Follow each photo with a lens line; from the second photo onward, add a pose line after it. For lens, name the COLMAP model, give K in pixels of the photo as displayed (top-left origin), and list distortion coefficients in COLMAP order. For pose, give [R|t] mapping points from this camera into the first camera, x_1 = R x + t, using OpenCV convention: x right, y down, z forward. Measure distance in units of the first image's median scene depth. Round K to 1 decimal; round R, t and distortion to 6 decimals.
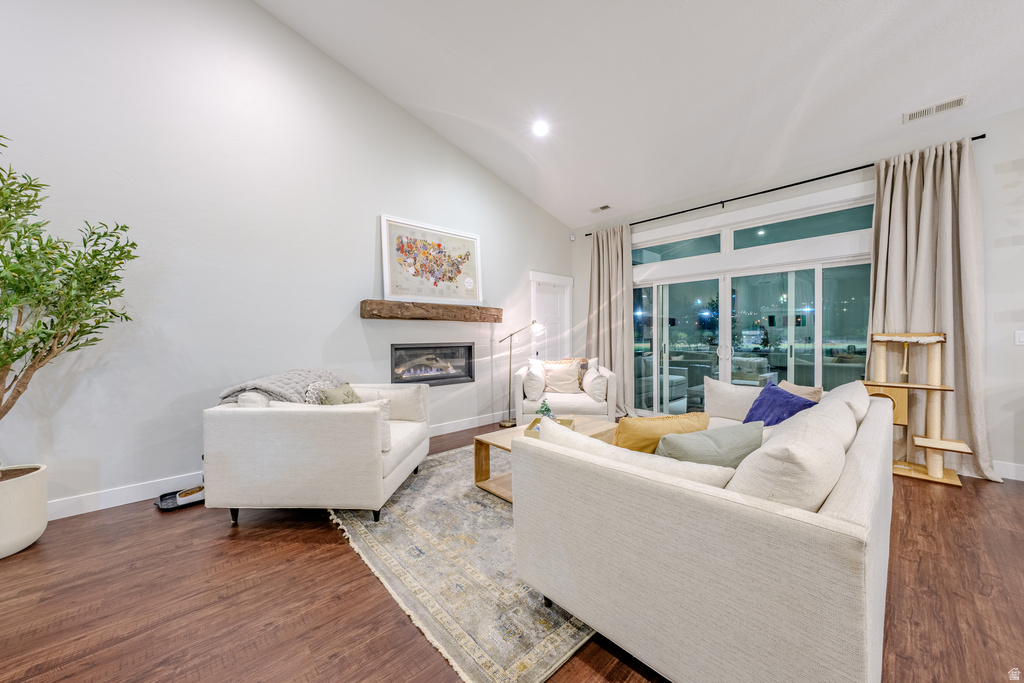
lens RADIAL K [[368.2, 0, 512.0], [0, 368.2, 341.5], [0, 0, 1]] dist [-0.000109, -0.000028]
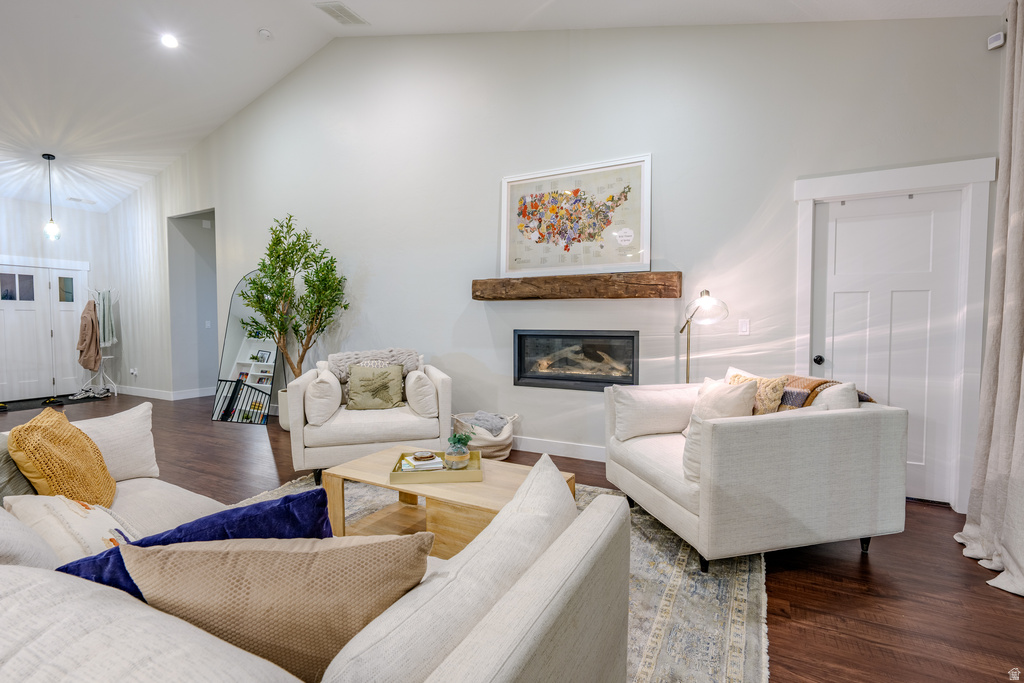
lens RADIAL K [[470.2, 0, 512.0], [0, 470.2, 341.5], [0, 0, 1]] dist [0.000226, -0.000037]
pose [[0.327248, 0.046757, -0.943781, 0.648478], [-0.019171, 0.998898, 0.042840, -0.011559], [0.944744, 0.004074, 0.327783, 0.612560]]
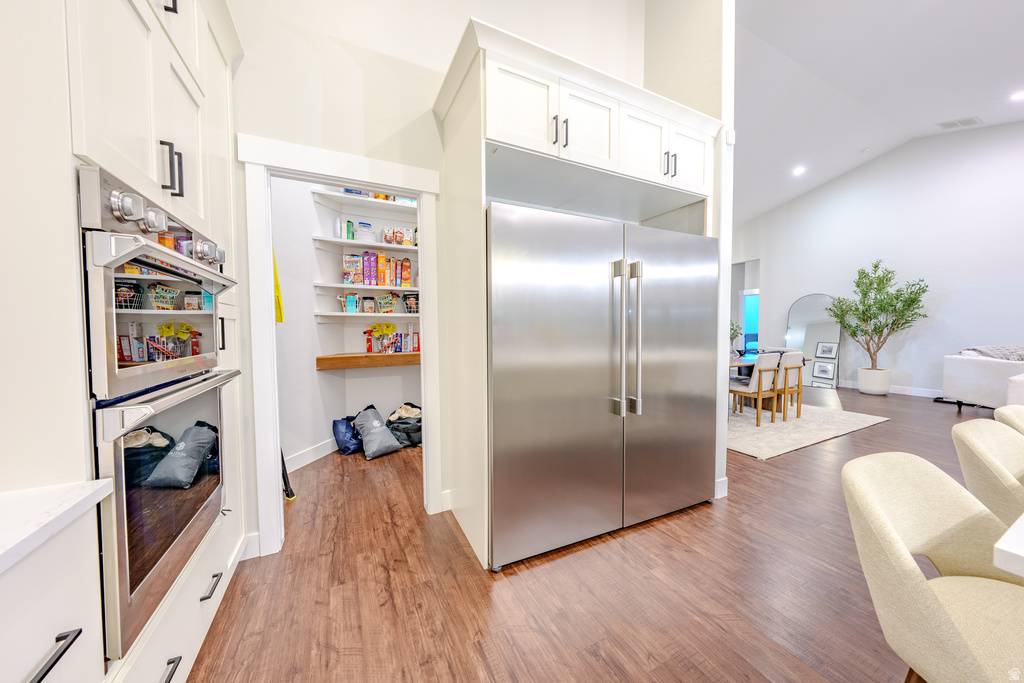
lens RADIAL K [[346.7, 0, 512.0], [0, 346.7, 341.5], [0, 0, 1]] dist [-0.000814, -0.000110]
pose [[-0.279575, 0.049146, -0.958865, 1.082447], [-0.007398, 0.998549, 0.053337, -0.001023], [0.960095, 0.022006, -0.278806, -0.545910]]
